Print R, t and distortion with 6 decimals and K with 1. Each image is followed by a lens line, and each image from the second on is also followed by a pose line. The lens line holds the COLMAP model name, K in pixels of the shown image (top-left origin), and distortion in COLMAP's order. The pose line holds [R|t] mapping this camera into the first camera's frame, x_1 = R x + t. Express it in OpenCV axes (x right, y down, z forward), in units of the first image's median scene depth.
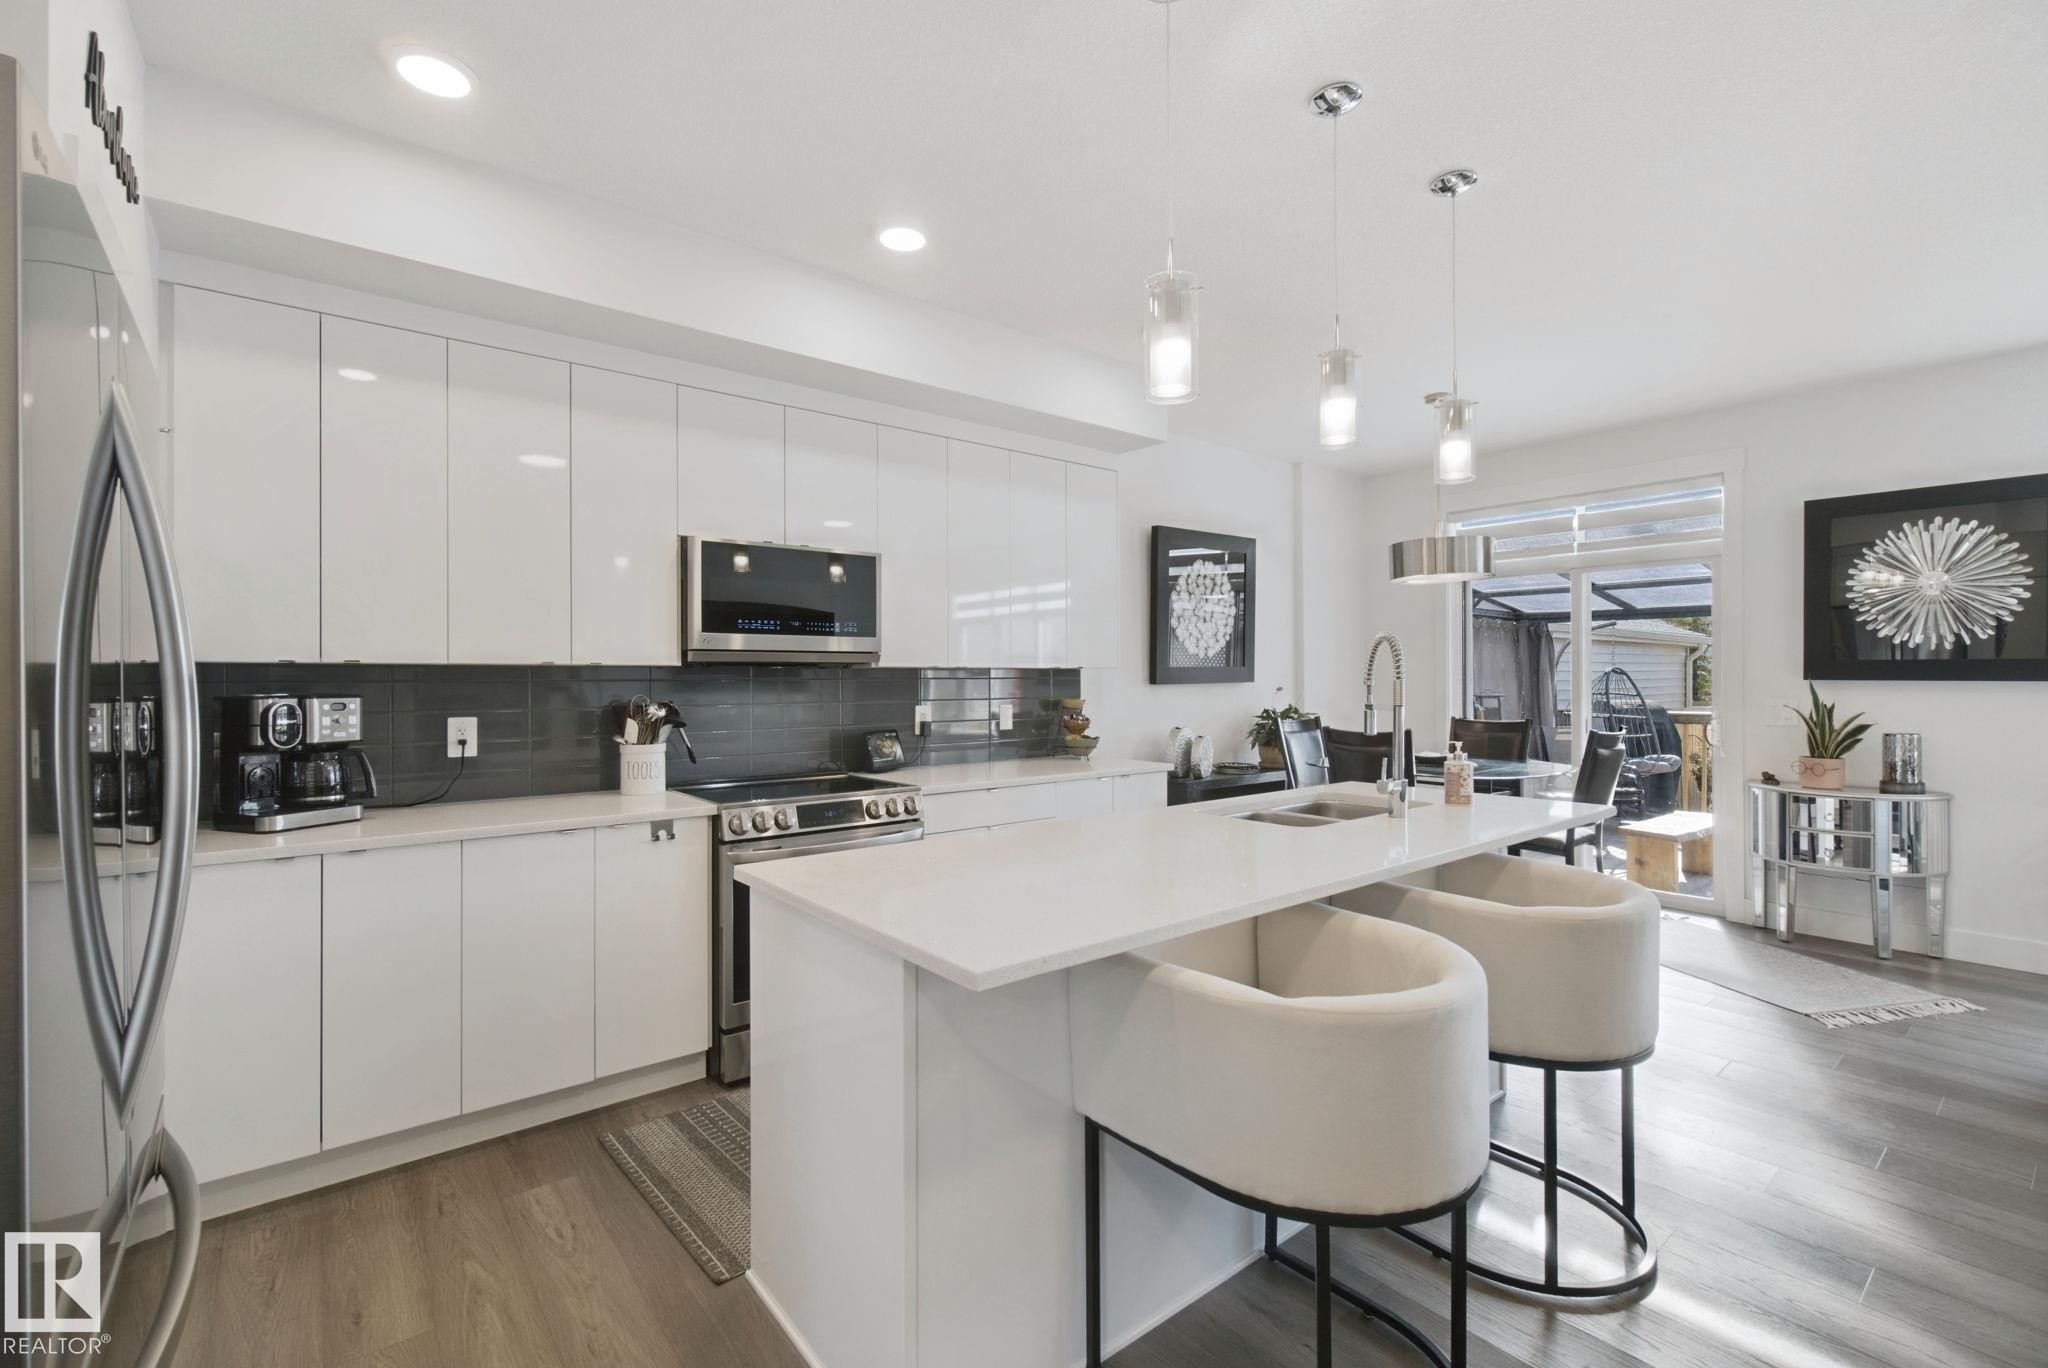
lens RADIAL K [[885.3, 0, 1014.1], [0, 885.3, 678.1], [0, 0, 1]] dist [-0.001112, -0.000378]
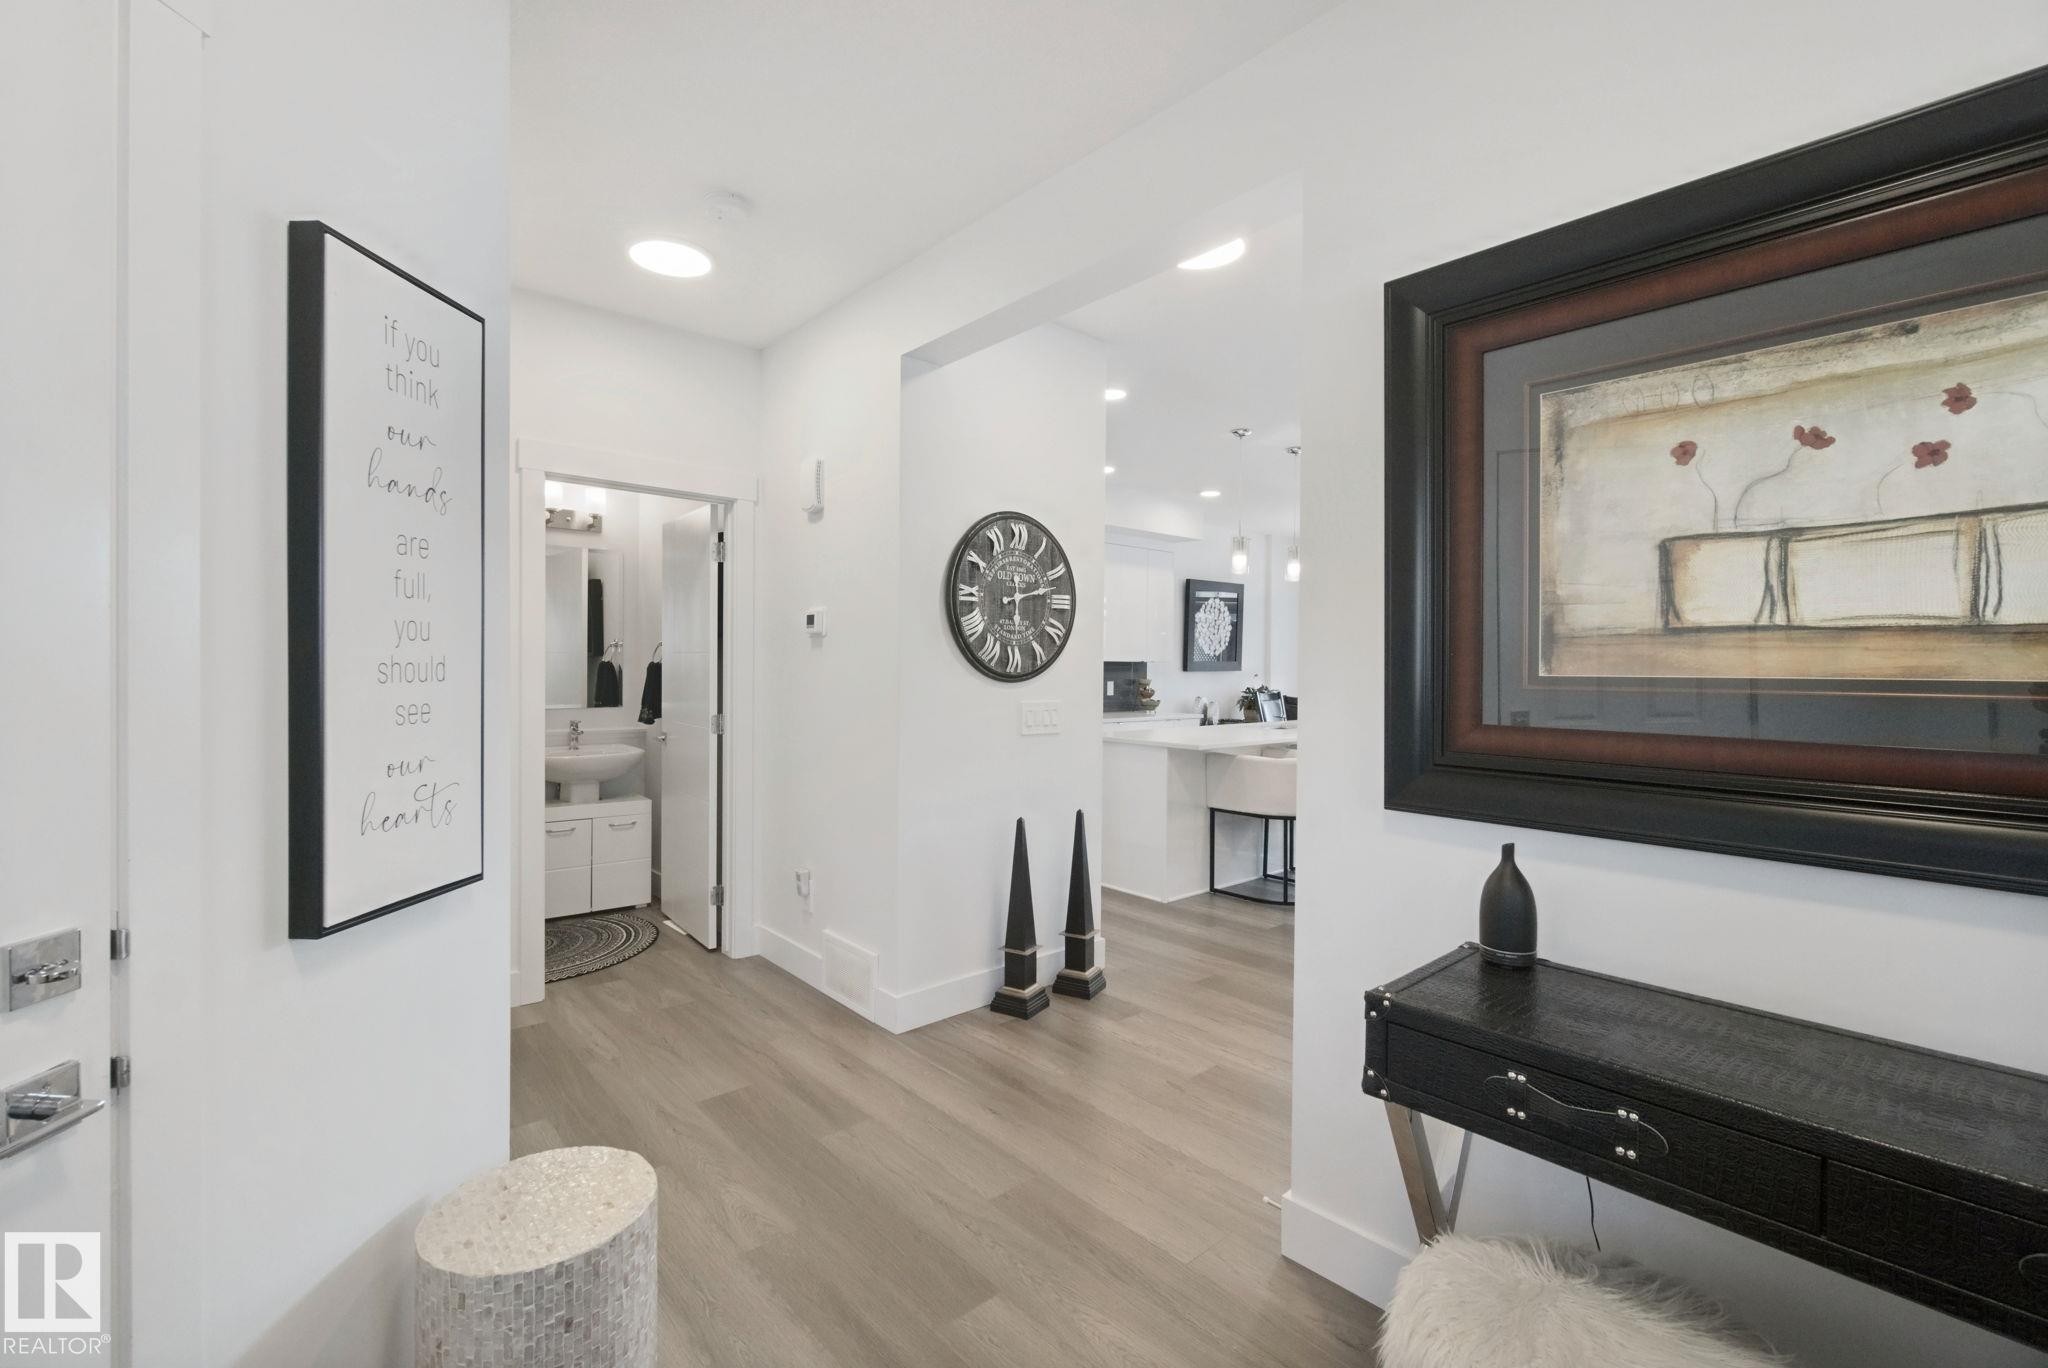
lens RADIAL K [[885.3, 0, 1026.6], [0, 885.3, 671.7], [0, 0, 1]] dist [-0.001112, -0.000378]
pose [[0.998314, 0.005044, 0.057819, -0.274304], [-0.005206, 0.999983, 0.002643, 0.005699], [-0.057805, -0.002939, 0.998324, -0.761856]]
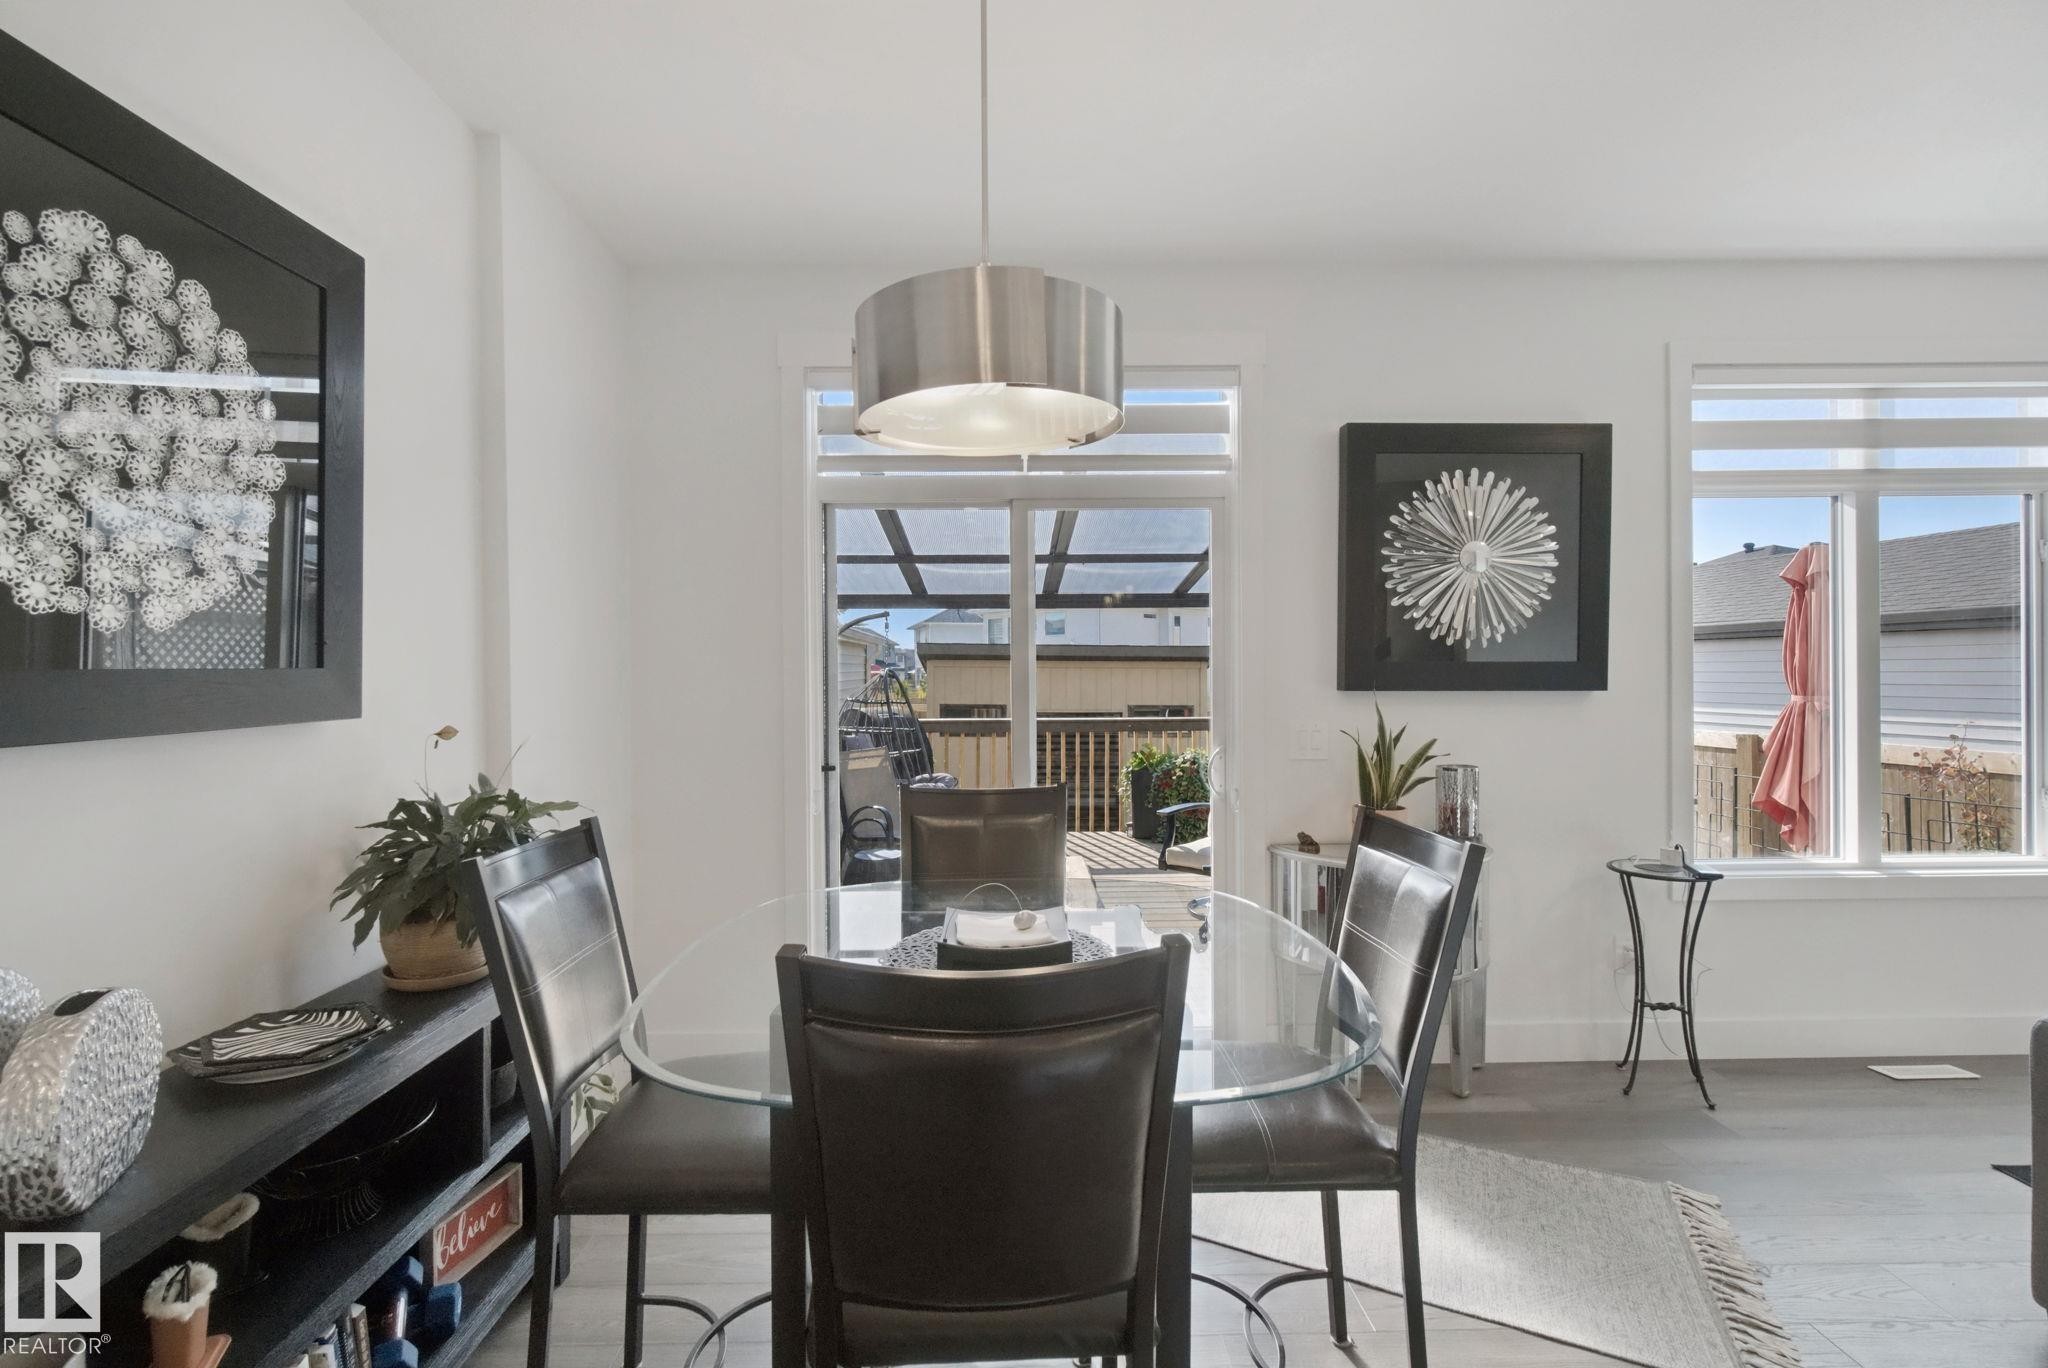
lens RADIAL K [[885.3, 0, 1006.8], [0, 885.3, 678.2], [0, 0, 1]] dist [-0.001112, -0.000378]
pose [[0.623447, -0.003008, 0.781860, 0.217896], [0.007730, 0.999967, -0.002317, -0.008520], [-0.781827, 0.007488, 0.623450, 0.808247]]
